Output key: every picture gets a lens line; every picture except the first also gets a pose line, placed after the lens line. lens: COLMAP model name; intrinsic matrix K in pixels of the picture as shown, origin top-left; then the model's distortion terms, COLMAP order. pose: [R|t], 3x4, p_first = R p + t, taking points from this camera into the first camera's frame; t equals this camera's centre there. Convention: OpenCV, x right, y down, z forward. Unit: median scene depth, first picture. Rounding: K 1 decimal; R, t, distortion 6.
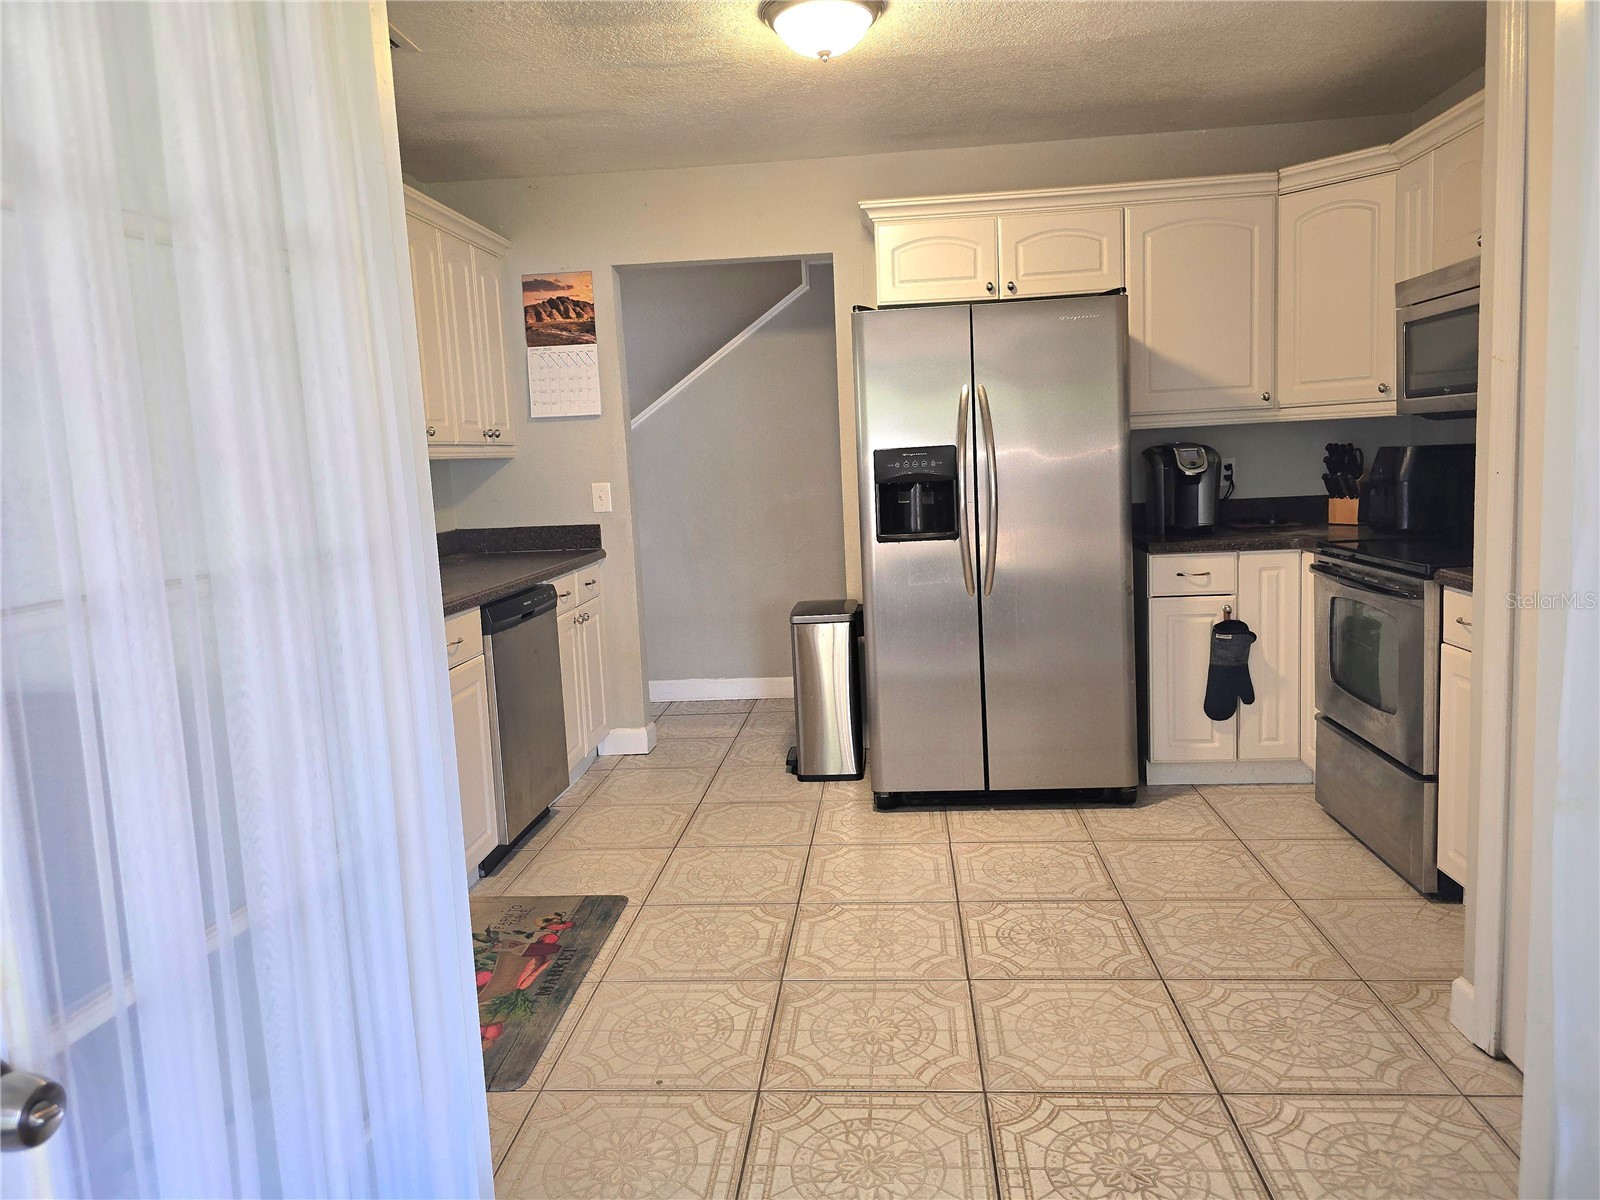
lens RADIAL K [[1073.8, 0, 809.6], [0, 1073.8, 594.8], [0, 0, 1]] dist [0.041452, -0.039276]
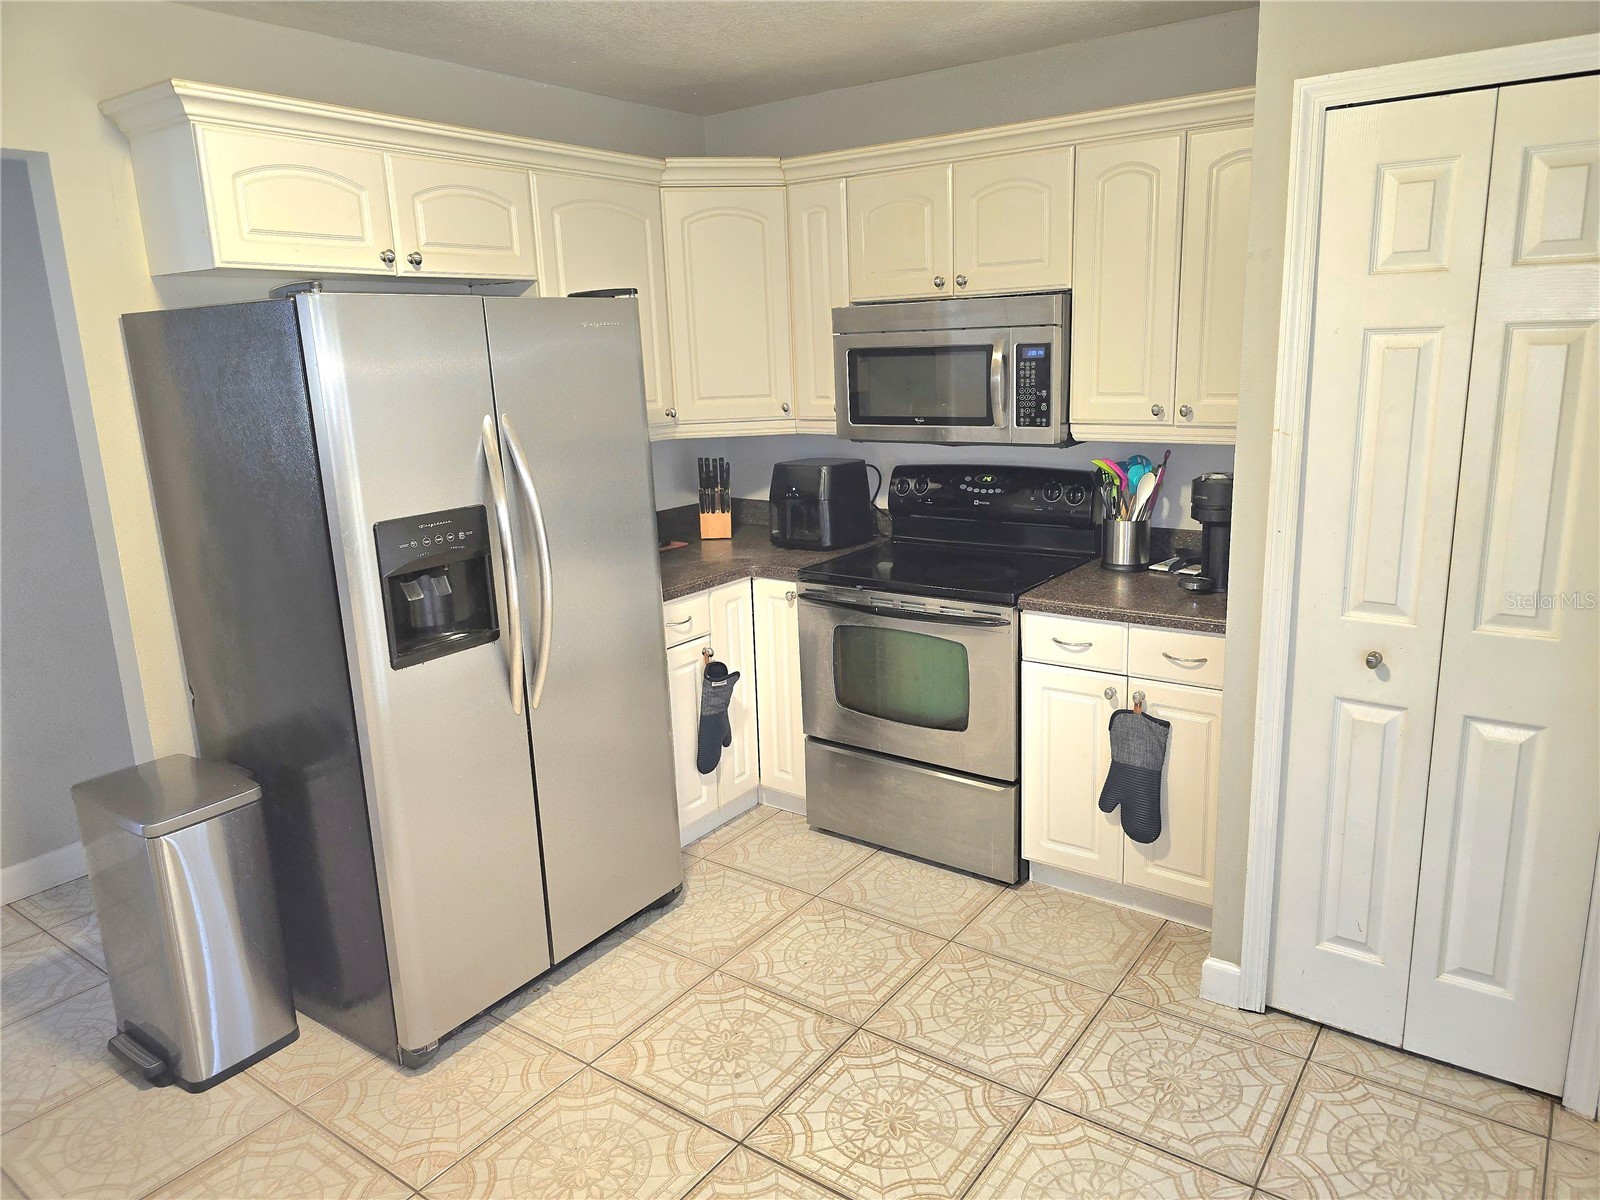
lens RADIAL K [[1073.8, 0, 803.8], [0, 1073.8, 592.1], [0, 0, 1]] dist [0.041452, -0.039276]
pose [[0.515706, -0.166404, 0.840451, -0.304947], [0.123062, 0.985172, 0.119546, -0.128180], [-0.847882, 0.041777, 0.528537, 0.432121]]
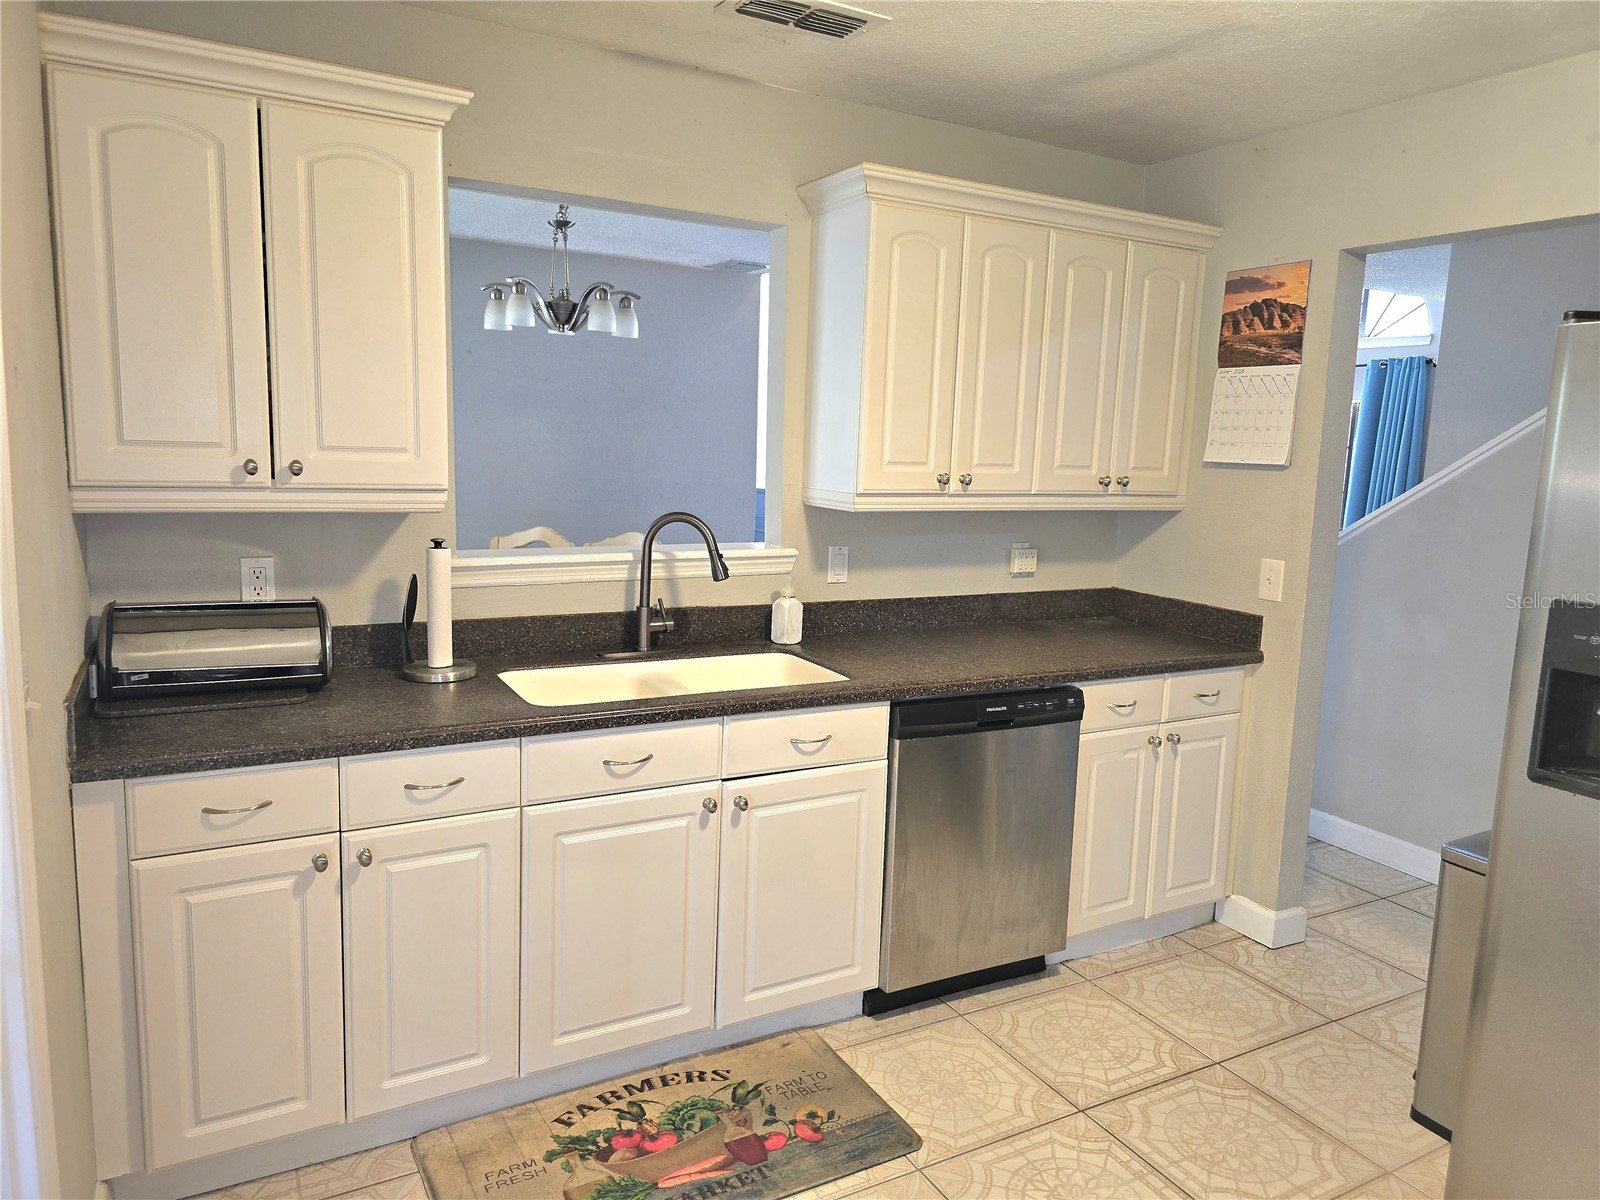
lens RADIAL K [[1073.8, 0, 801.3], [0, 1073.8, 601.0], [0, 0, 1]] dist [0.041452, -0.039276]
pose [[0.553804, 0.189563, -0.810781, 0.255233], [-0.171572, 0.978823, 0.111660, -0.121834], [0.814778, 0.077269, 0.574600, 0.397434]]
